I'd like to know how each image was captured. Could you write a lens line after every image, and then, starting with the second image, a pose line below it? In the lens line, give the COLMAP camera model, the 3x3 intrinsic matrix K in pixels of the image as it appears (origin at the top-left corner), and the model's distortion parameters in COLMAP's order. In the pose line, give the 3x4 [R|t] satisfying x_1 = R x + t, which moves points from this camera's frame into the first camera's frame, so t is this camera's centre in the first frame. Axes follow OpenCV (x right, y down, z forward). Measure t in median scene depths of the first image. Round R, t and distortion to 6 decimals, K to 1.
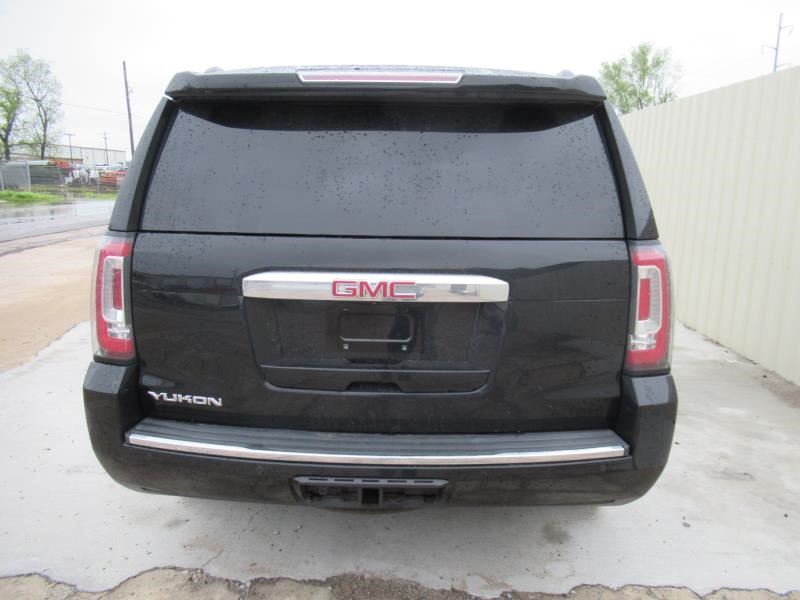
lens RADIAL K [[580.5, 0, 408.4], [0, 580.5, 304.2], [0, 0, 1]] dist [-0.010960, -0.008731]
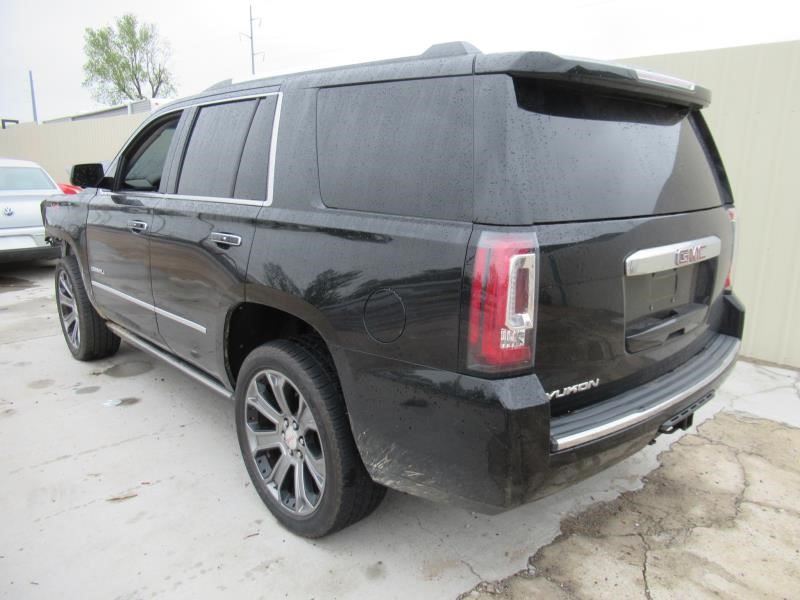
lens RADIAL K [[581.6, 0, 400.0], [0, 581.6, 300.0], [0, 0, 1]] dist [-0.000982, 0.000299]
pose [[0.716081, -0.166195, 0.677944, -1.058382], [0.146361, 0.985401, 0.086972, -0.099867], [-0.682500, 0.036945, 0.729951, 0.397770]]
